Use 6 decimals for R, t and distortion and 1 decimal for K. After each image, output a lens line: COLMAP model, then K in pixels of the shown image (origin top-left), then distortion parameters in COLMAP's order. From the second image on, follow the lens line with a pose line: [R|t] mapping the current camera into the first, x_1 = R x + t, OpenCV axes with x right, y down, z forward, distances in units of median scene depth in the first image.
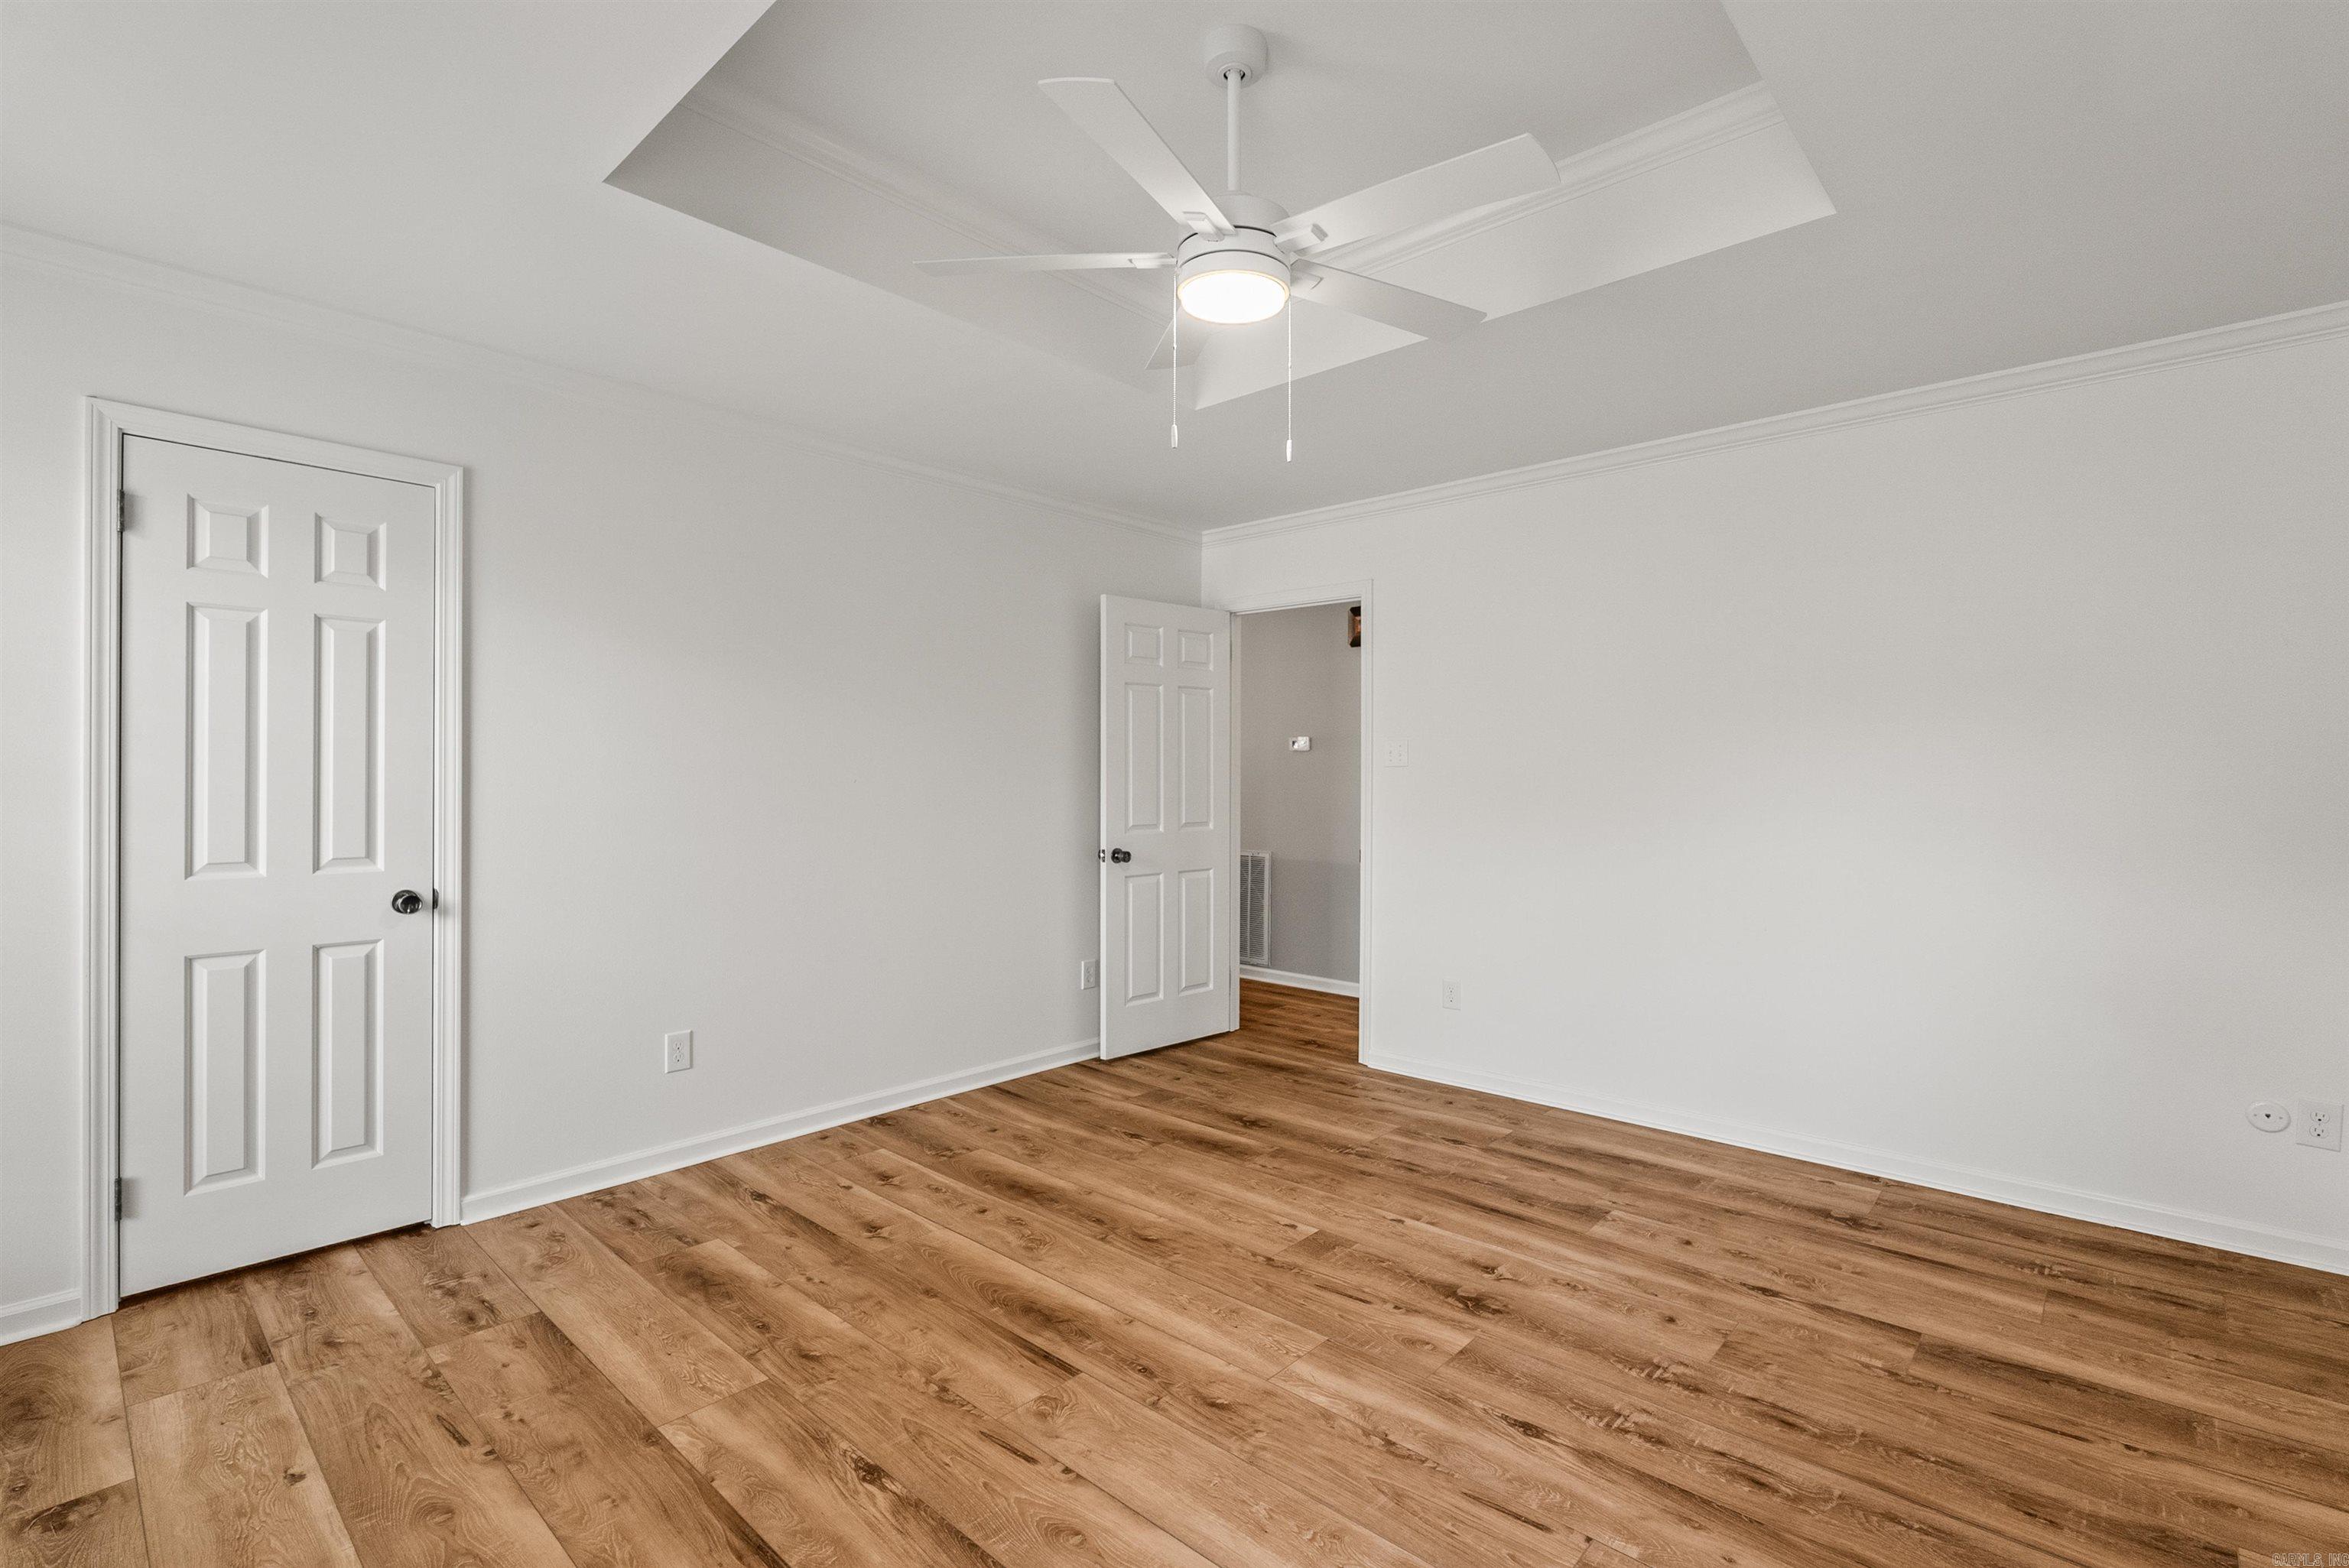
lens RADIAL K [[1053.3, 0, 1186.4], [0, 1053.3, 775.4], [0, 0, 1]] dist [-0.009445, 0.000349]
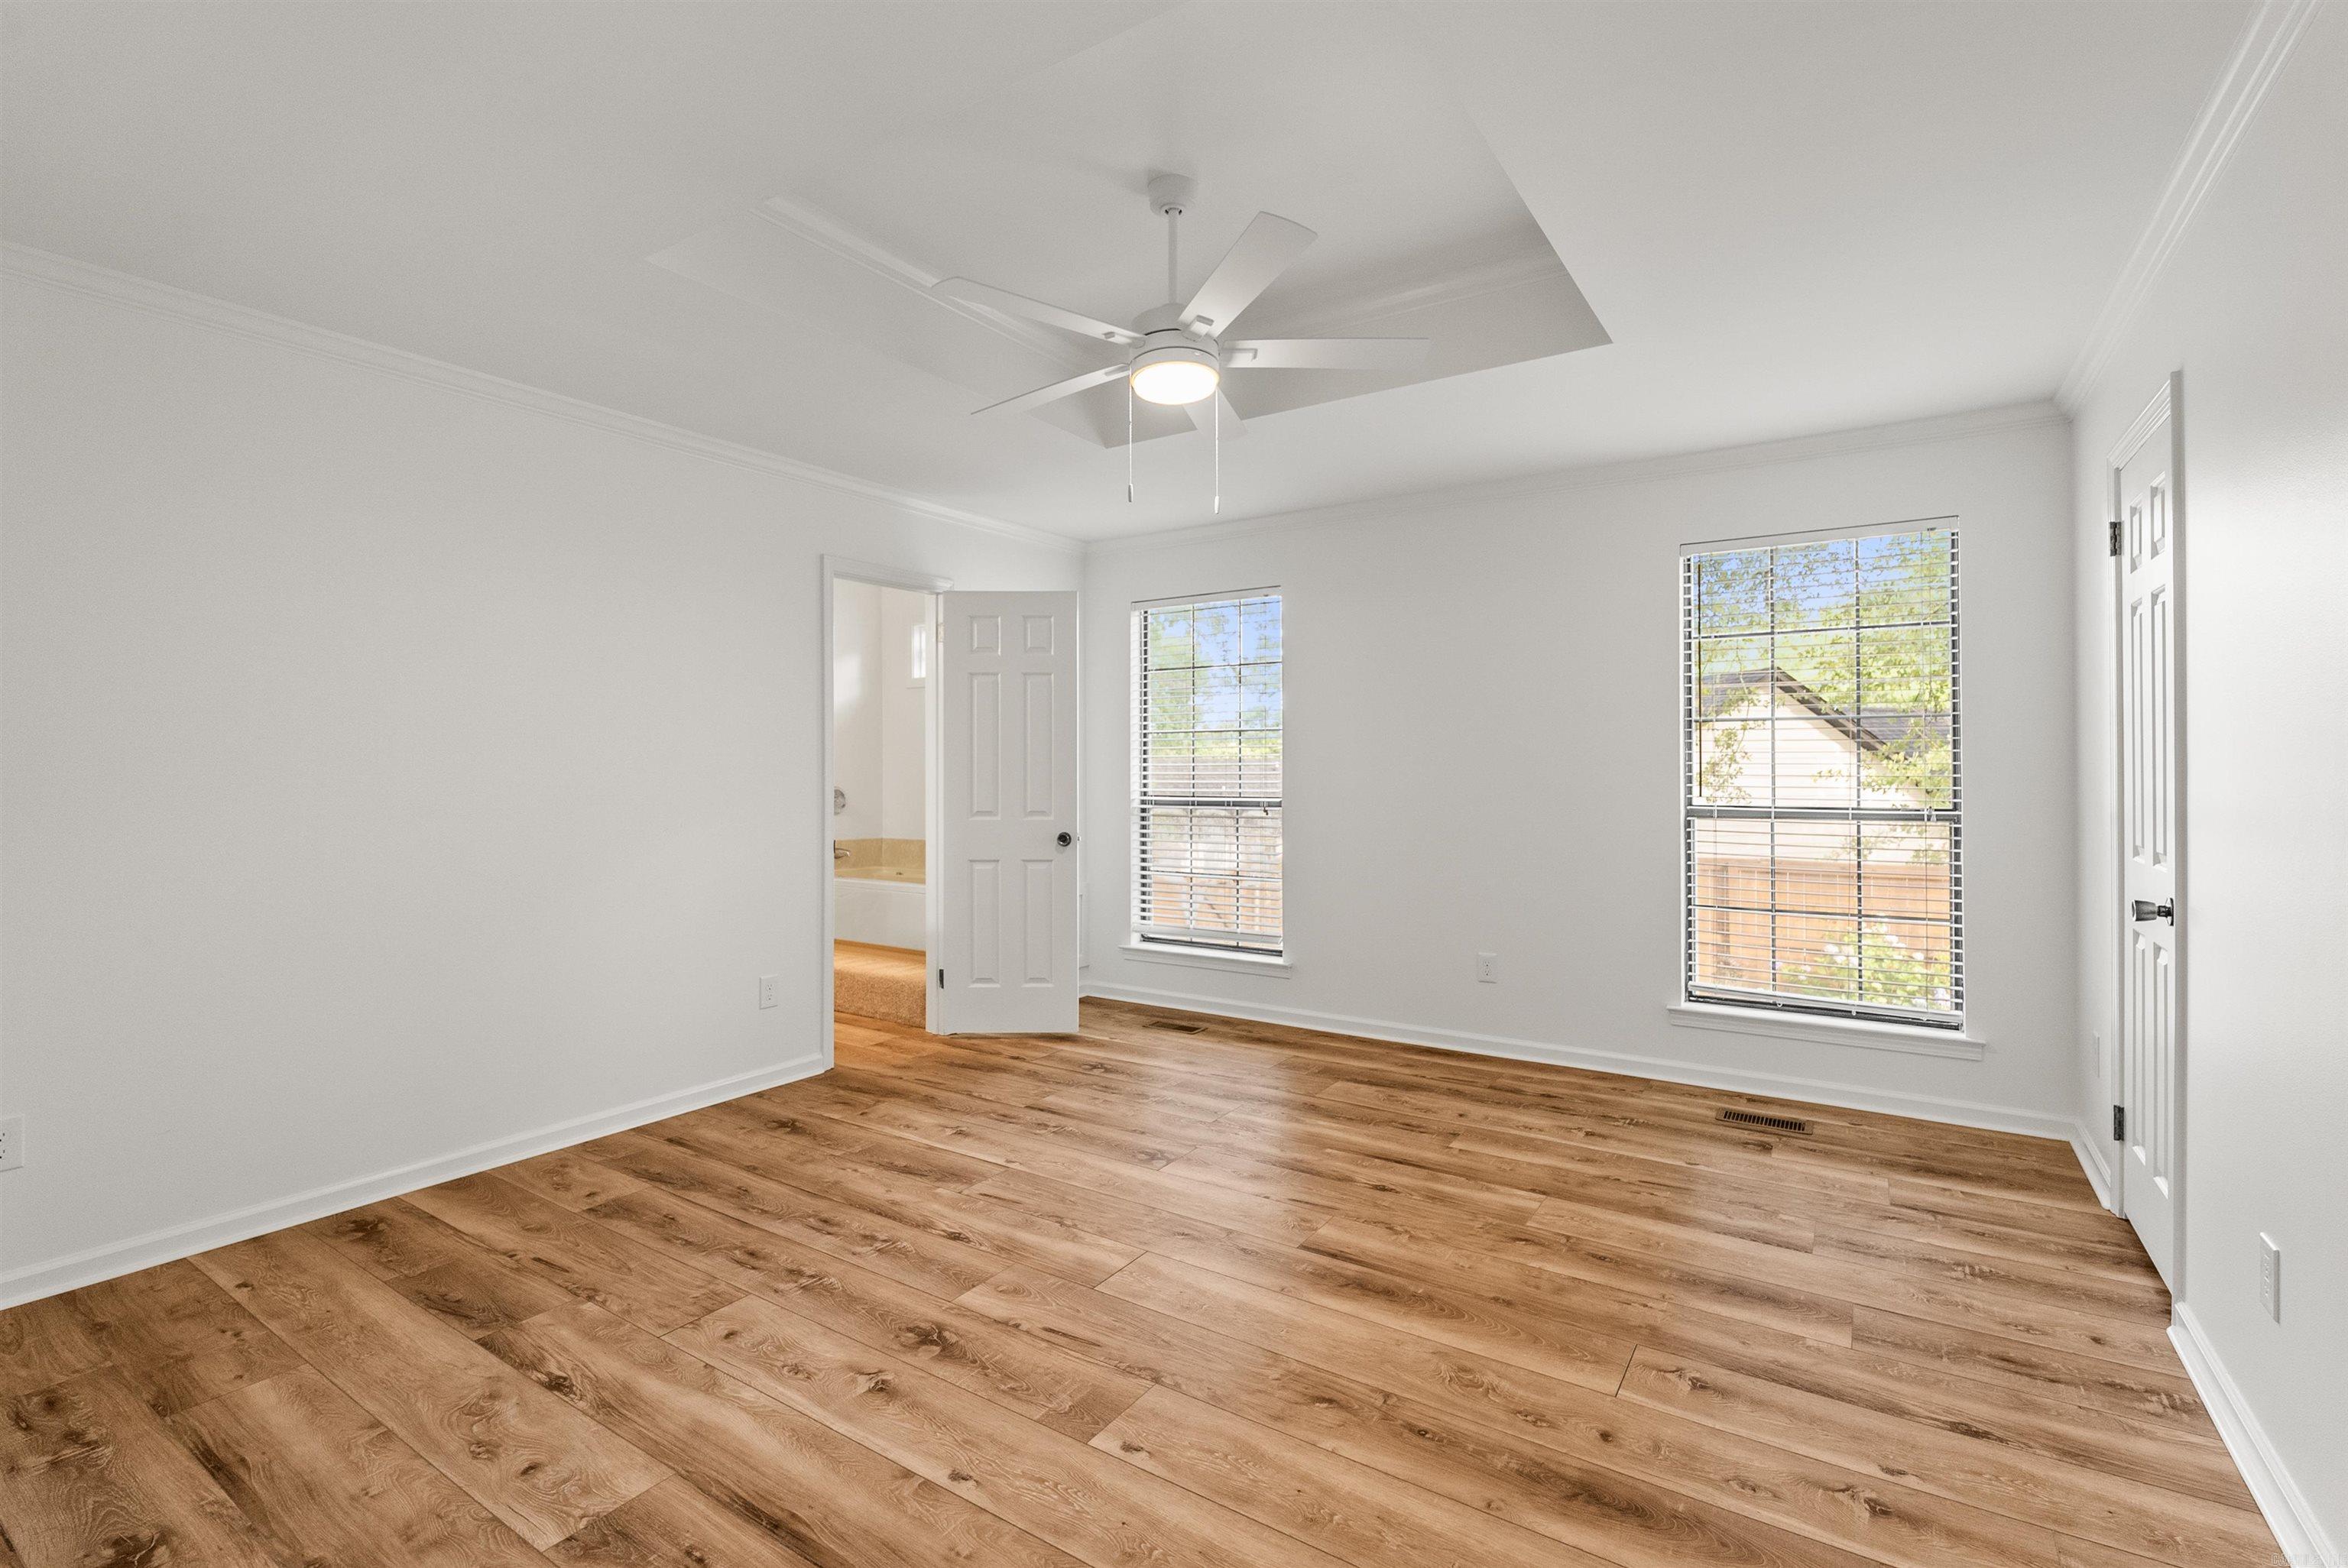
lens RADIAL K [[1052.8, 0, 1181.9], [0, 1052.8, 773.0], [0, 0, 1]] dist [-0.009445, 0.000349]
pose [[-0.987996, -0.000984, -0.154479, 0.201577], [-0.001899, 0.999981, 0.005779, 0.004949], [0.154471, 0.006003, -0.987979, 1.963434]]
